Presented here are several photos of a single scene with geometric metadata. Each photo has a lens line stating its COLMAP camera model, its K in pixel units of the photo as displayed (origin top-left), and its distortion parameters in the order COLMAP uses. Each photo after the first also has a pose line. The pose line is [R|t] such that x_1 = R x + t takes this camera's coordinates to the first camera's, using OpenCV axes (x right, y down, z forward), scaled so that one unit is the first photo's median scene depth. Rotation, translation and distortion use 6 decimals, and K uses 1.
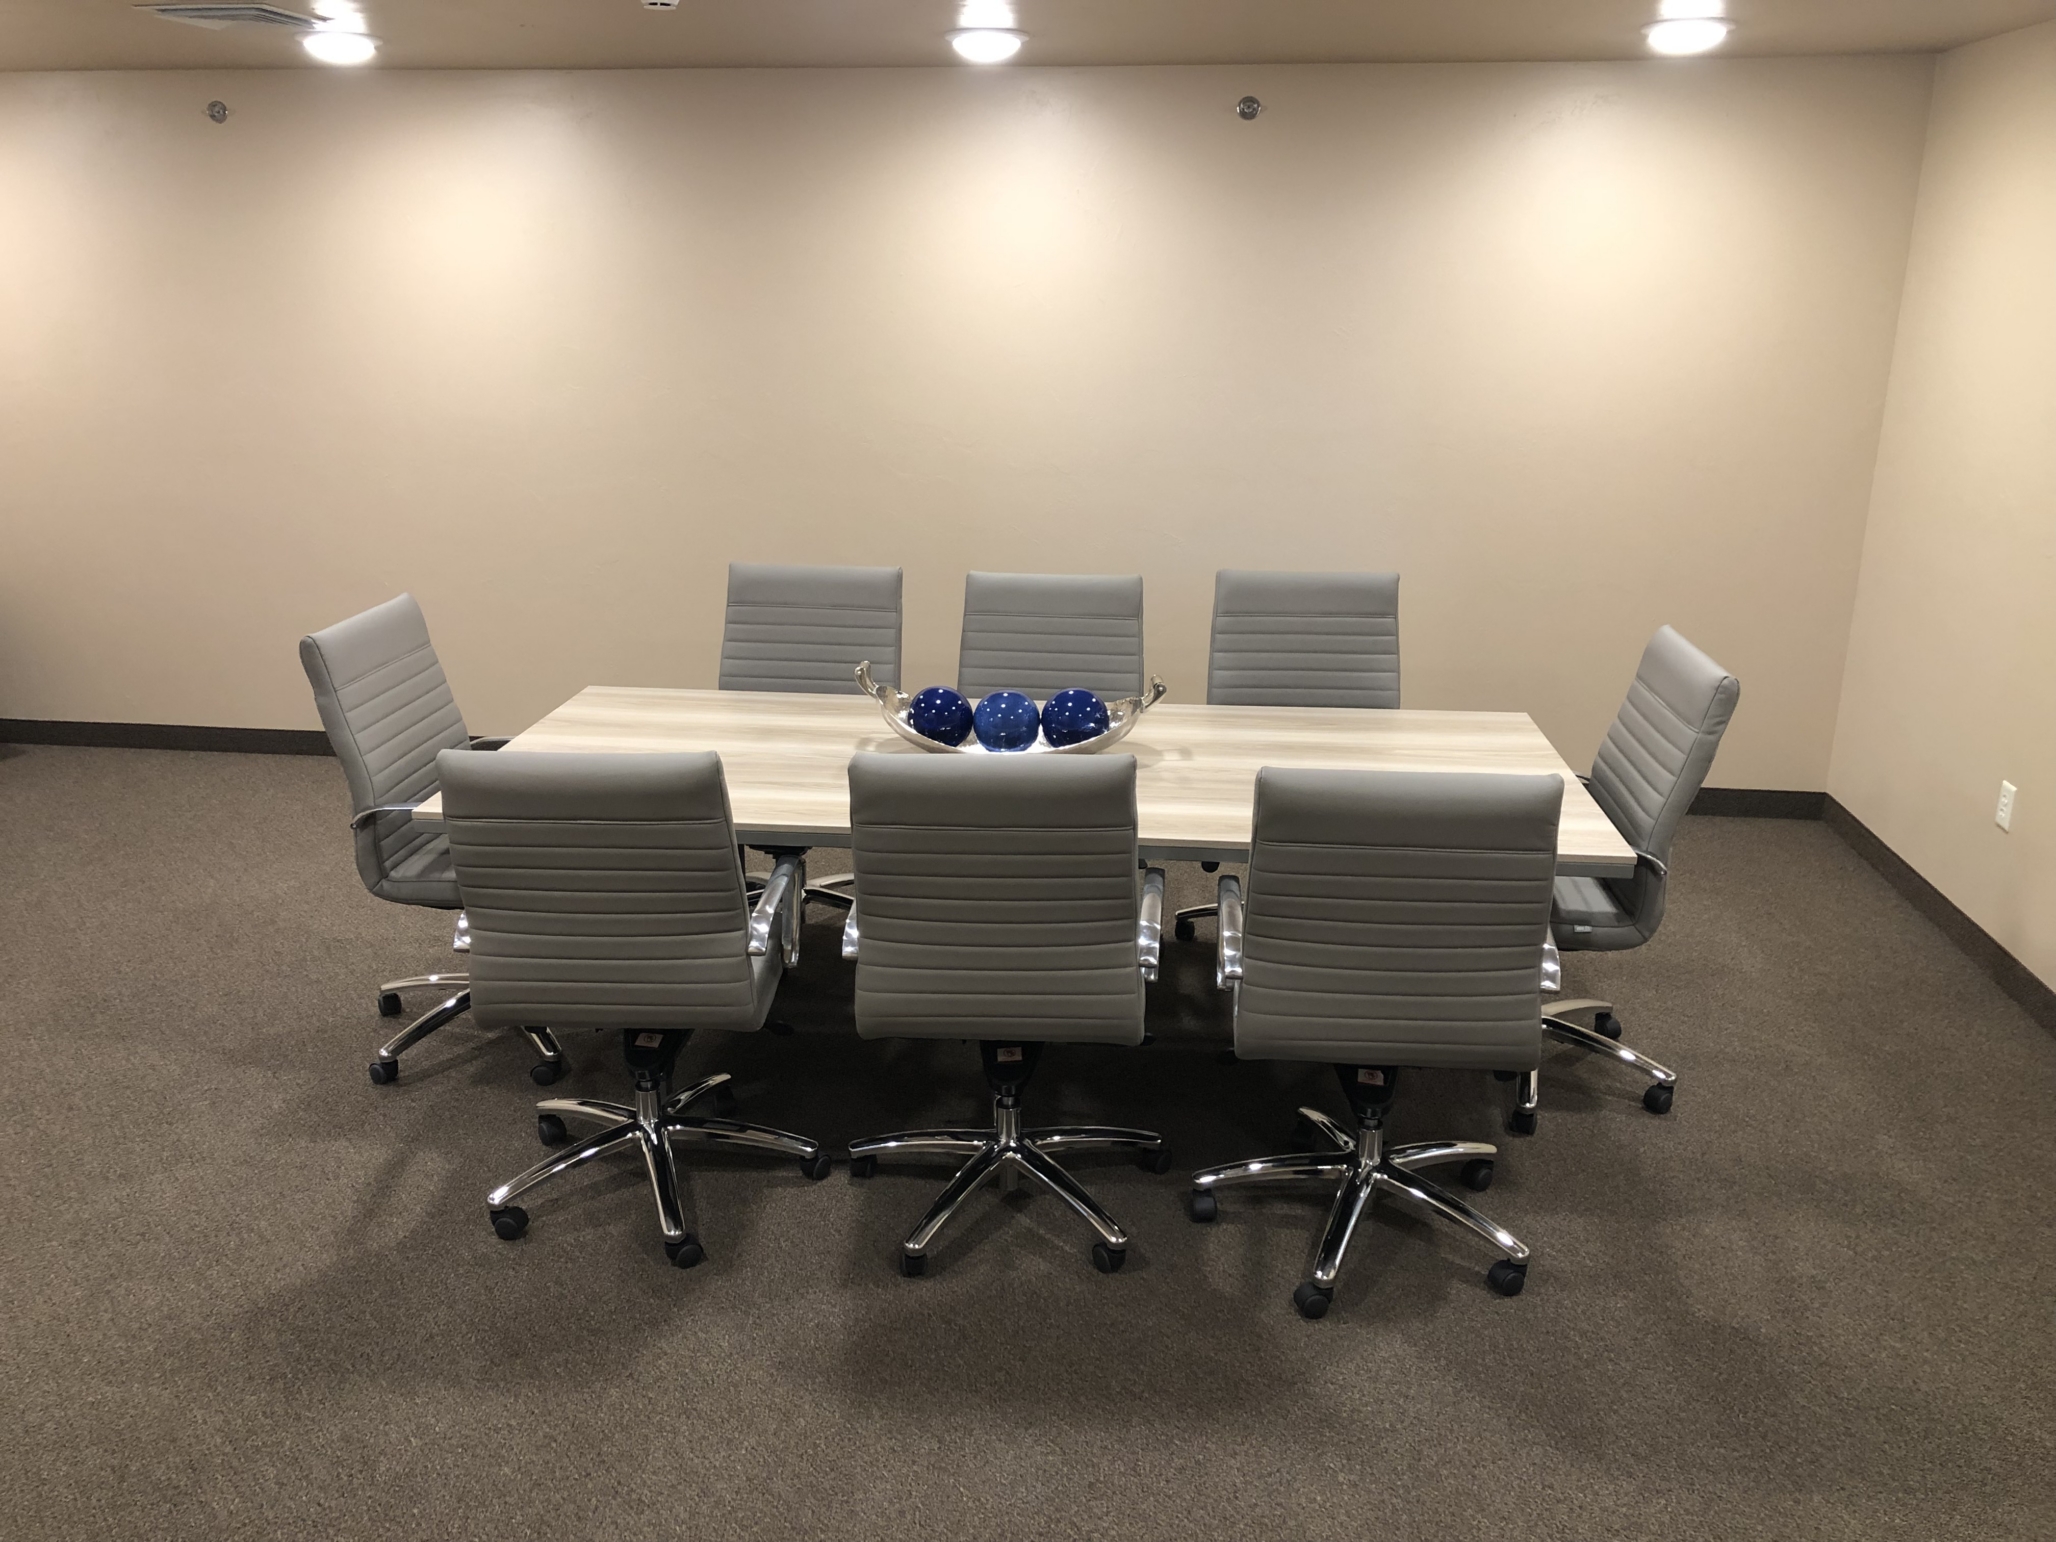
lens RADIAL K [[1677.3, 0, 1029.4], [0, 1677.3, 780.1], [0, 0, 1]] dist [0.041058, -0.000399]
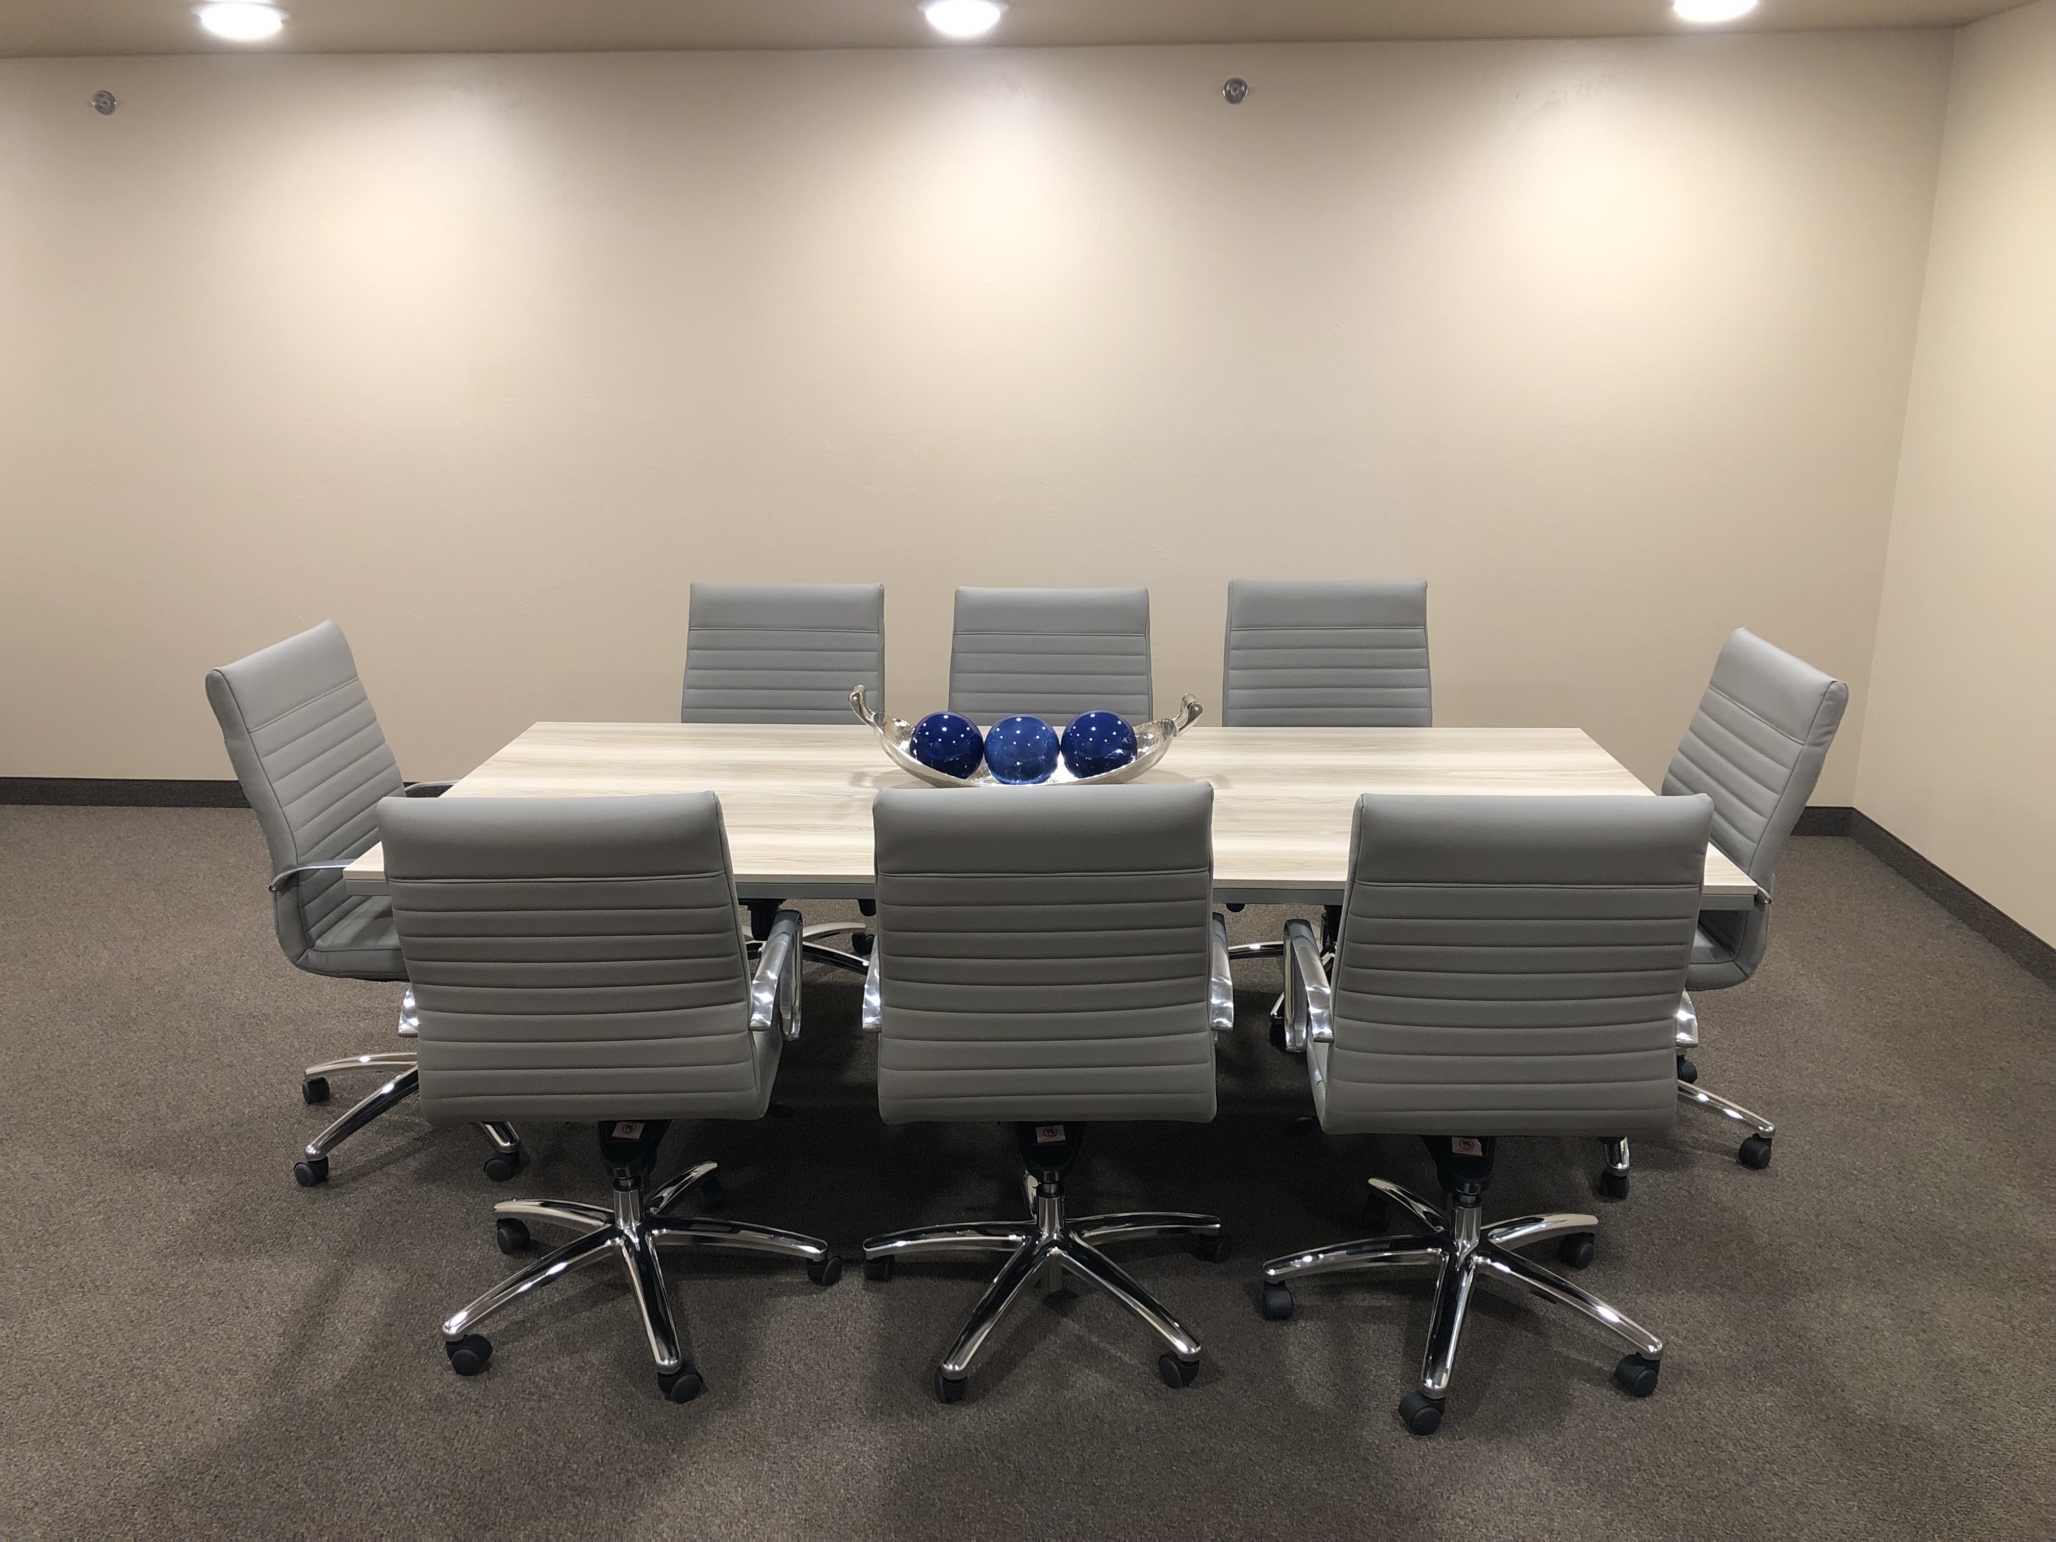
lens RADIAL K [[1673.7, 0, 1028.0], [0, 1673.7, 771.0], [0, 0, 1]] dist [-0.000449, 0.068203]
pose [[0.998464, -0.023429, 0.050208, -0.061017], [0.024680, 0.999397, -0.024433, -0.002409], [-0.049605, 0.025635, 0.998440, 0.132833]]
